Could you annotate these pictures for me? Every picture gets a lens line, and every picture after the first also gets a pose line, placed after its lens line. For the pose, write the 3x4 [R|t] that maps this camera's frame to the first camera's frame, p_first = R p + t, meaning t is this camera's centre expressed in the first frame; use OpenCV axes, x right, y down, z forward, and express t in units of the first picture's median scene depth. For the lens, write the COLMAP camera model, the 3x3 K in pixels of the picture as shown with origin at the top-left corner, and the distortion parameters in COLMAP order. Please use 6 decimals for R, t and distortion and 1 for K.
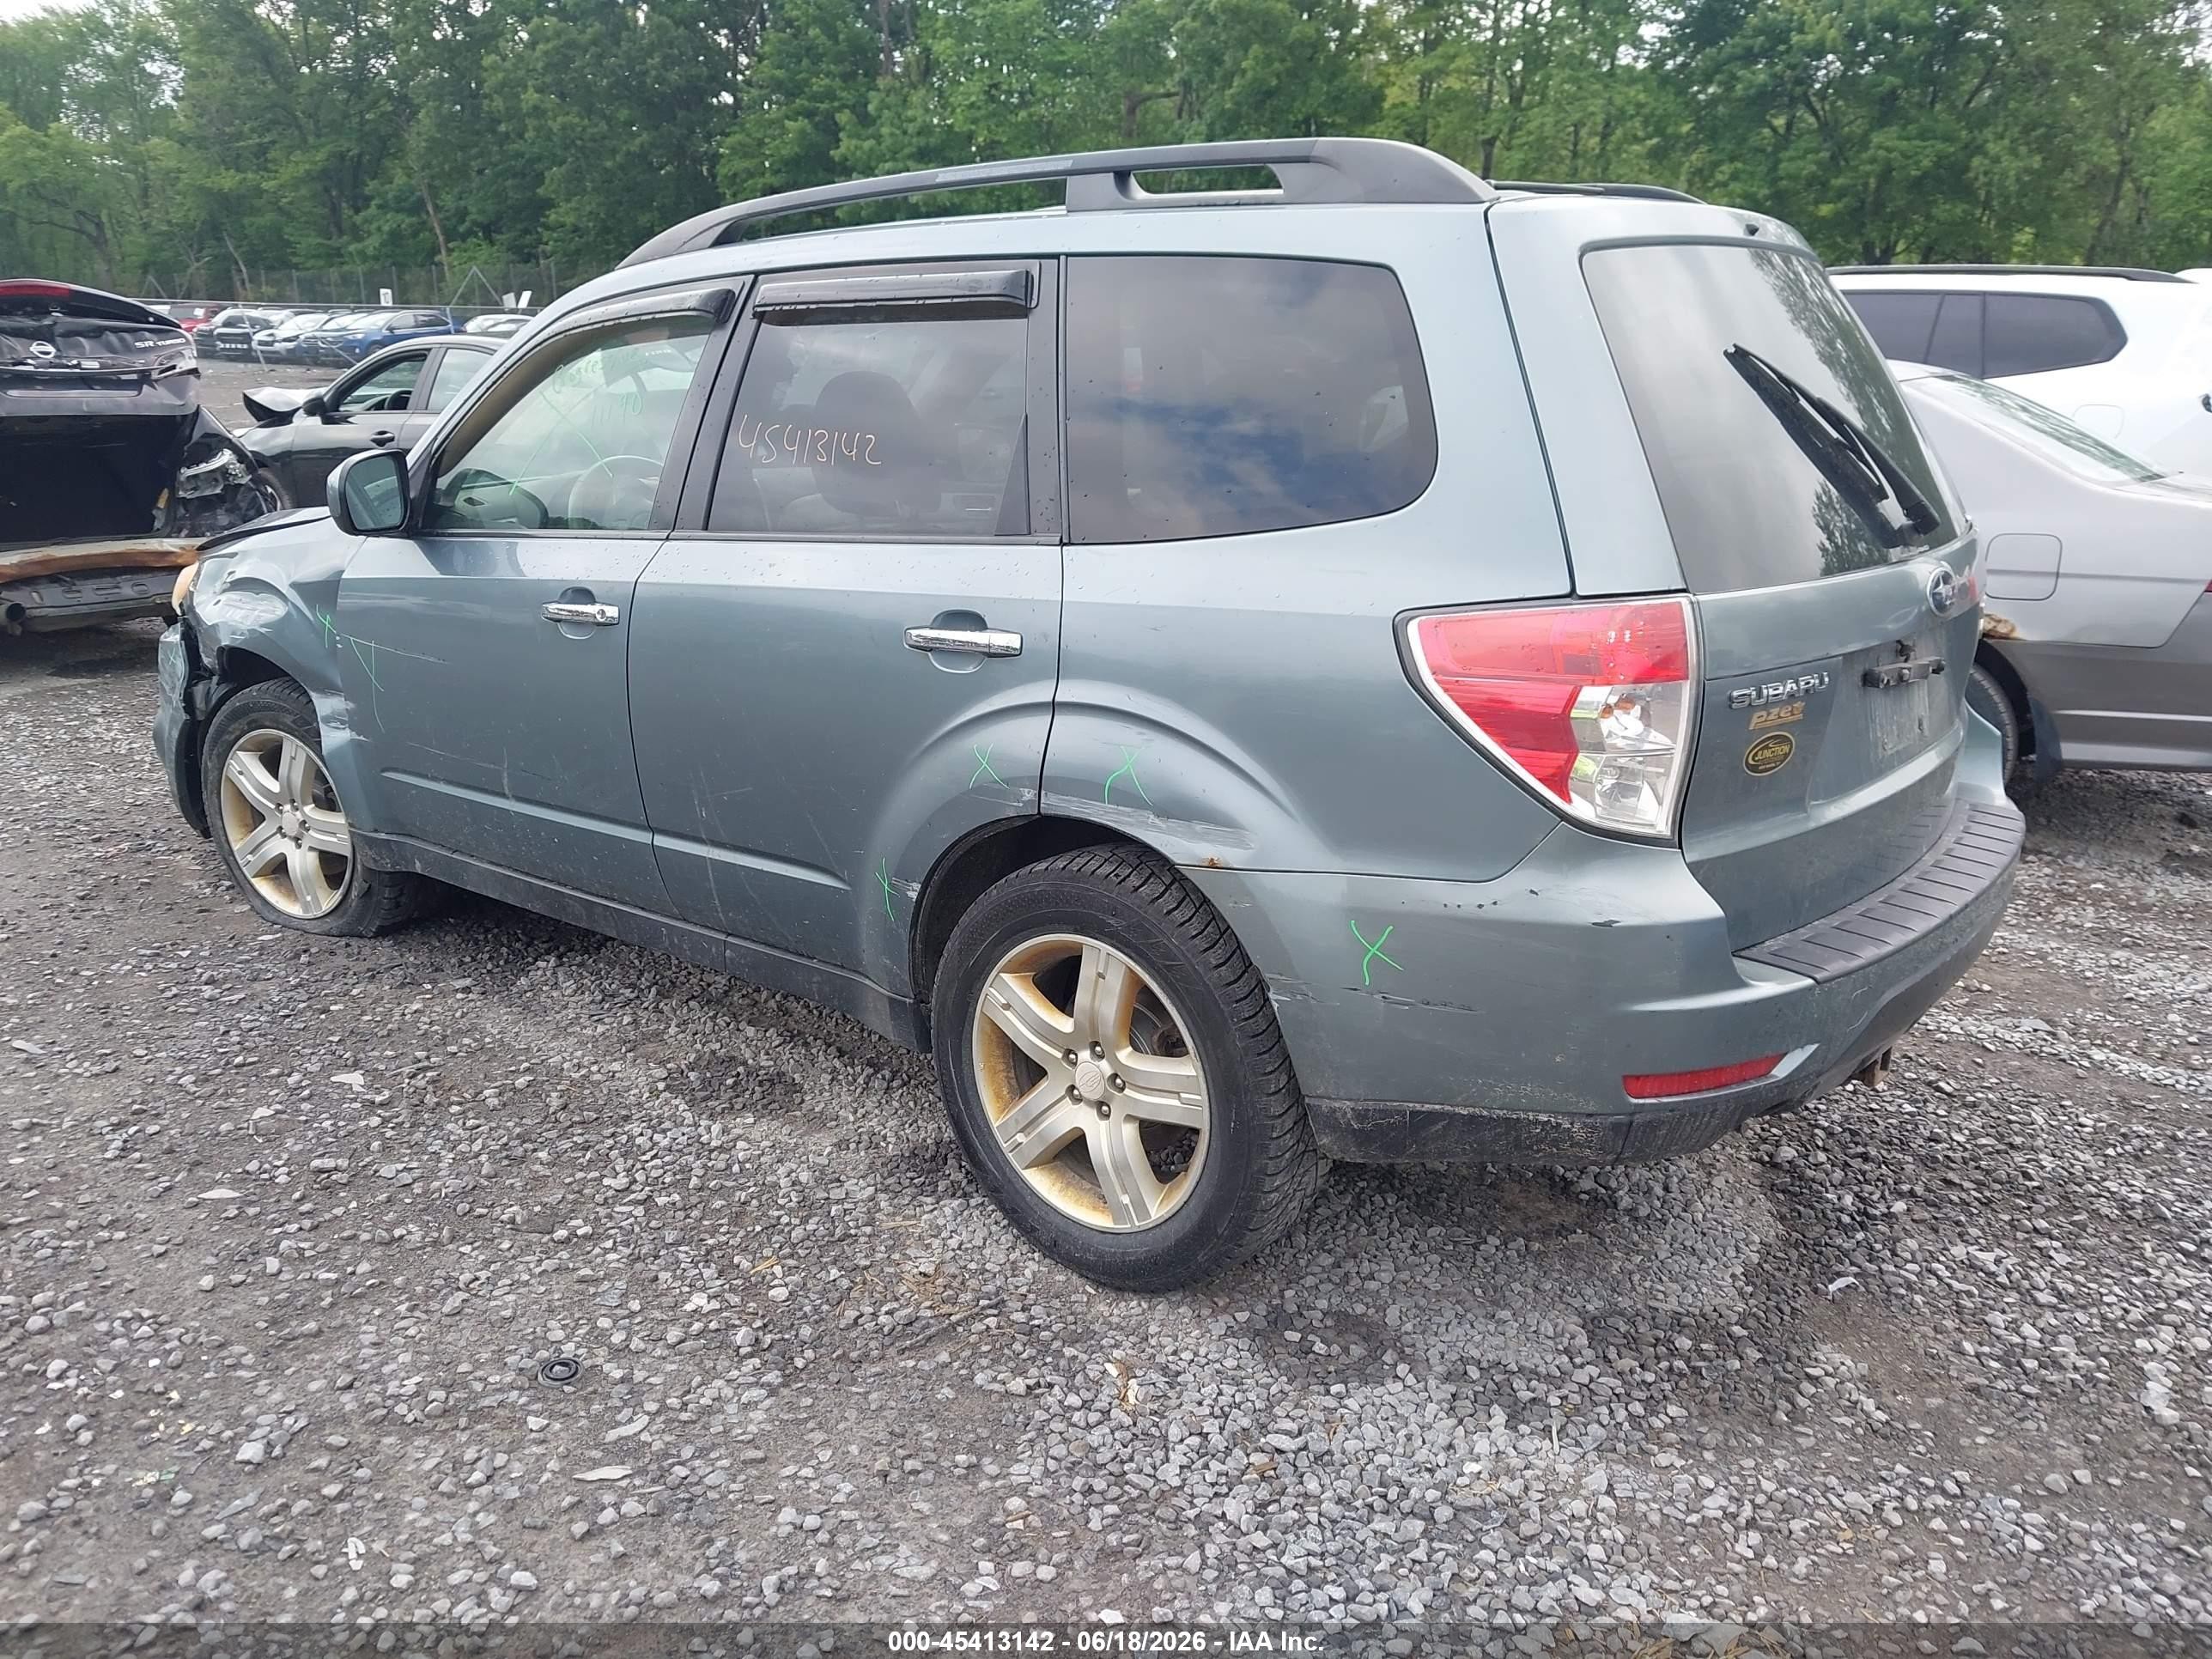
lens RADIAL K [[1702.1, 0, 1106.0], [0, 1702.1, 829.5], [0, 0, 1]] dist [0.080411, -0.001390]
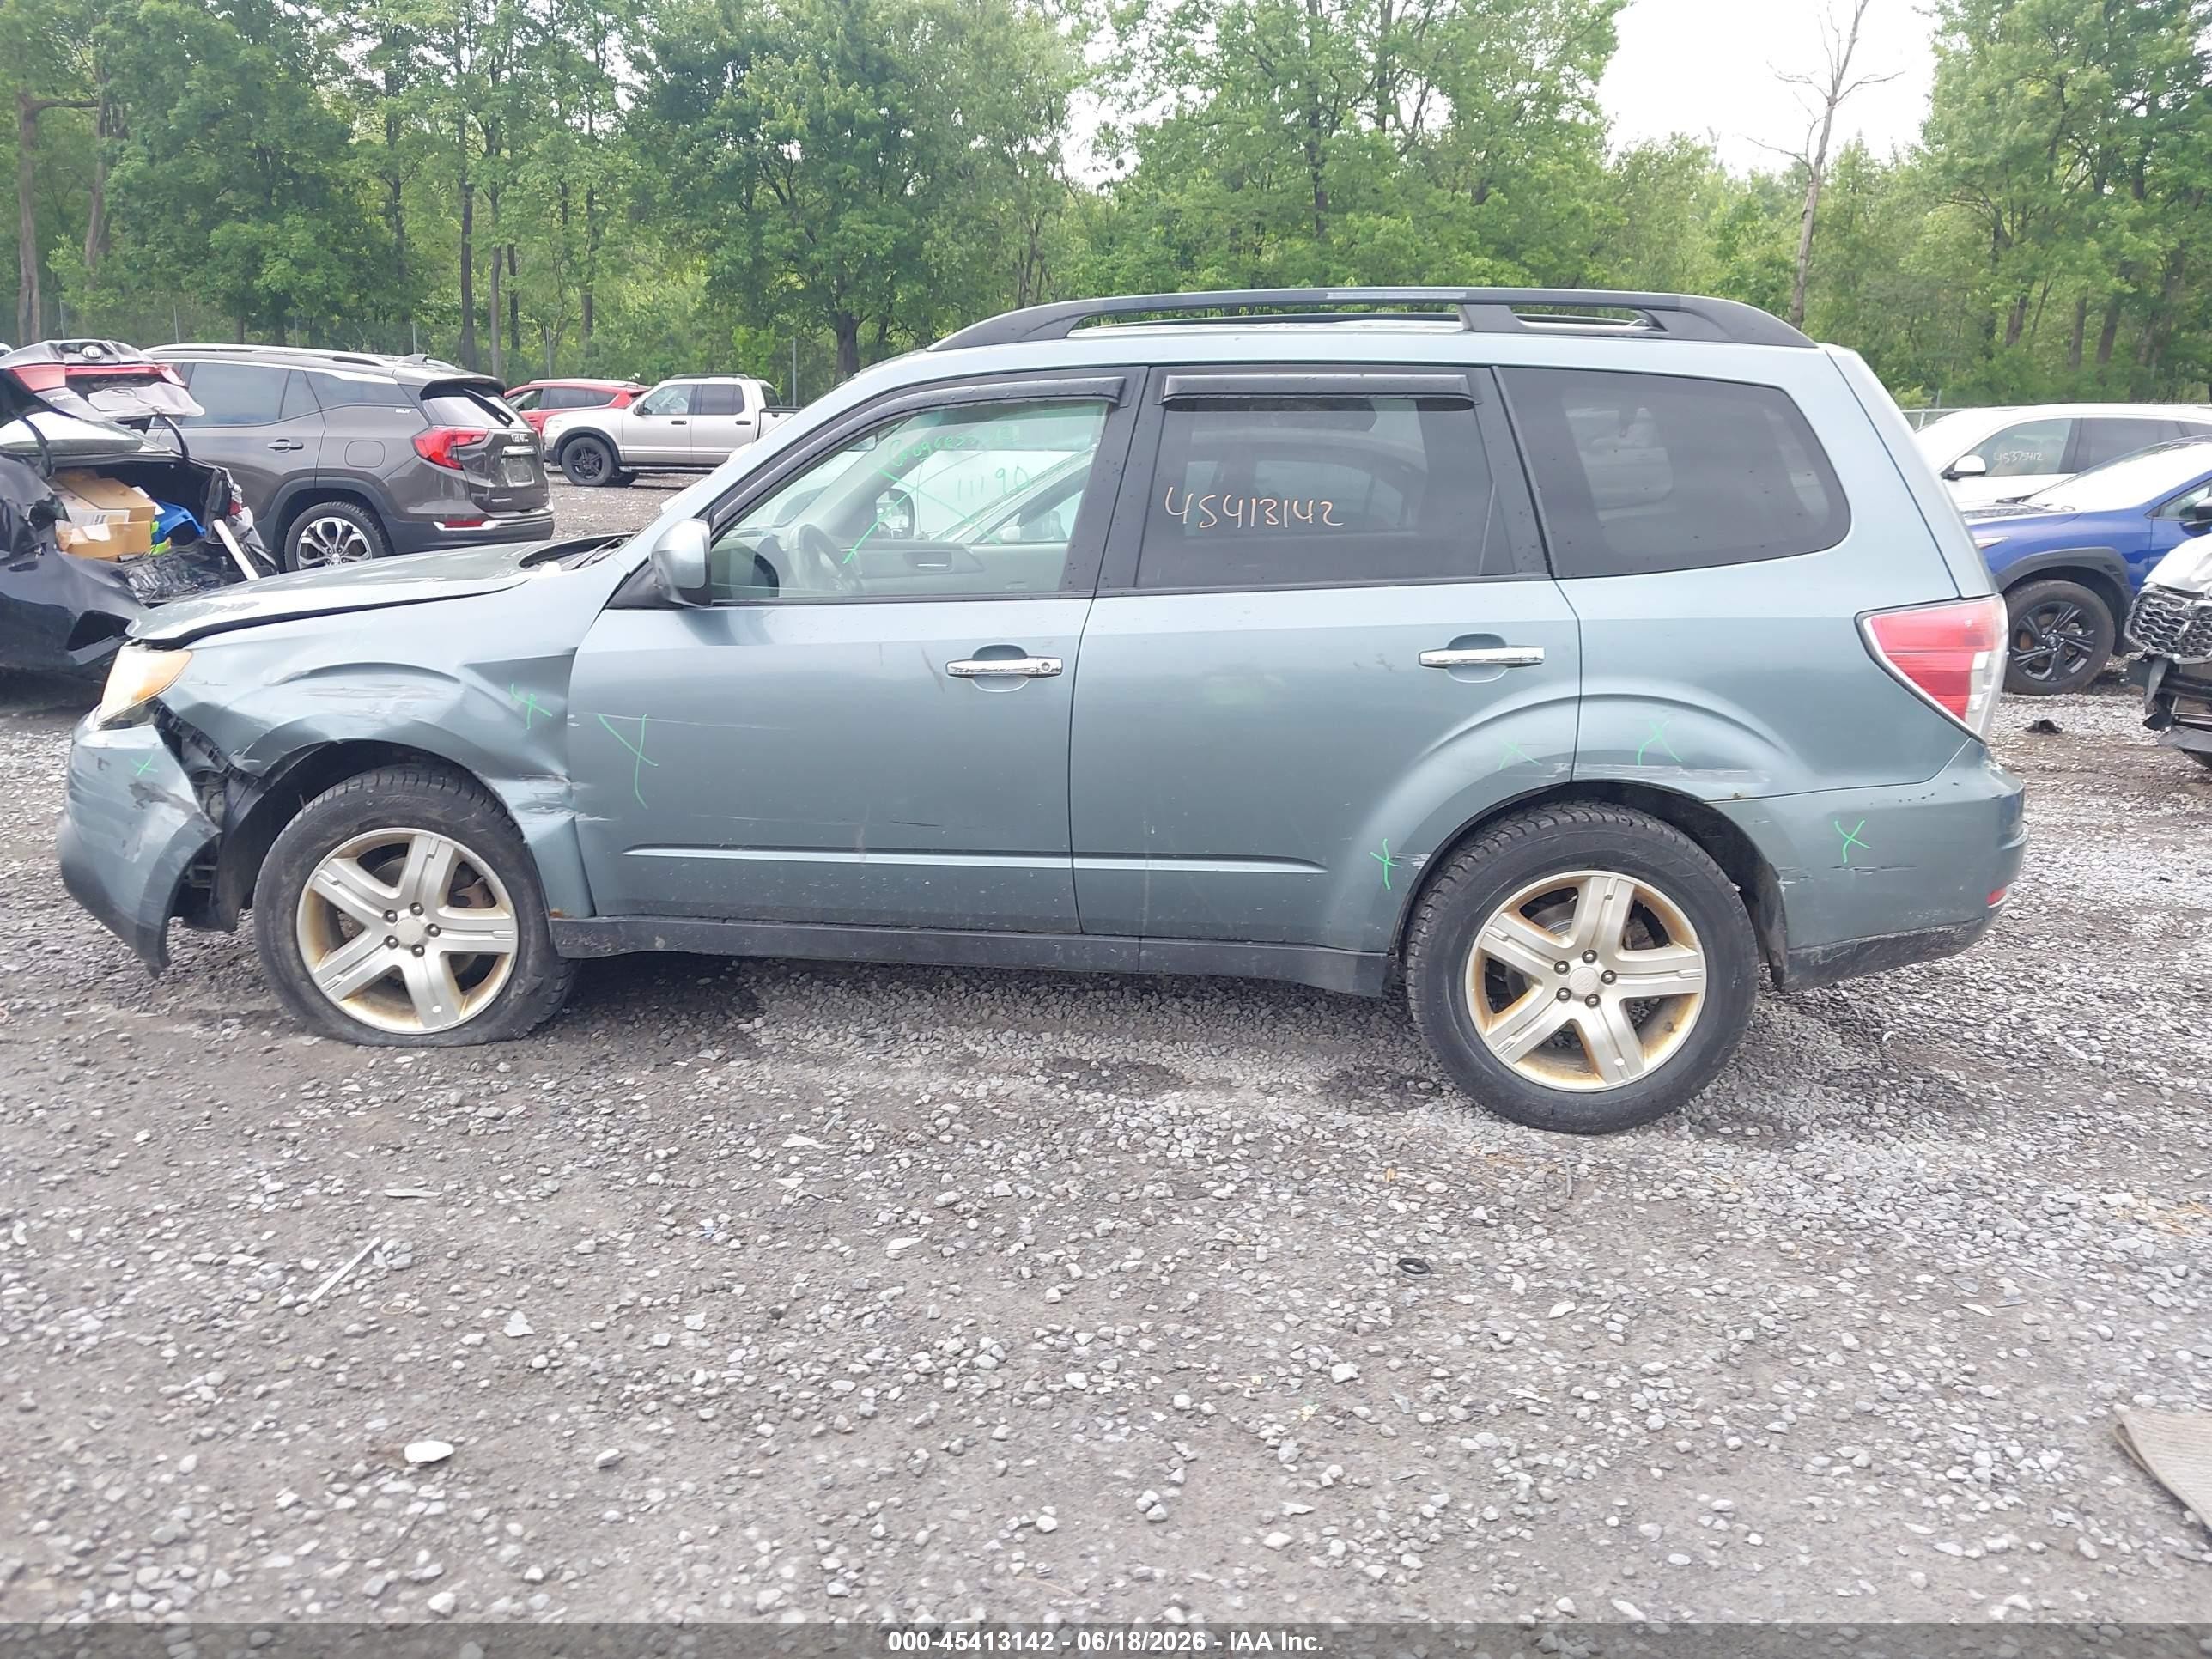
lens RADIAL K [[1750.6, 0, 1106.0], [0, 1750.6, 829.5], [0, 0, 1]] dist [0.010514, 0.006192]
pose [[0.857784, -0.110411, 0.502012, -0.927518], [0.126843, 0.991922, 0.001425, -0.017513], [-0.498114, 0.062454, 0.864859, -0.001767]]
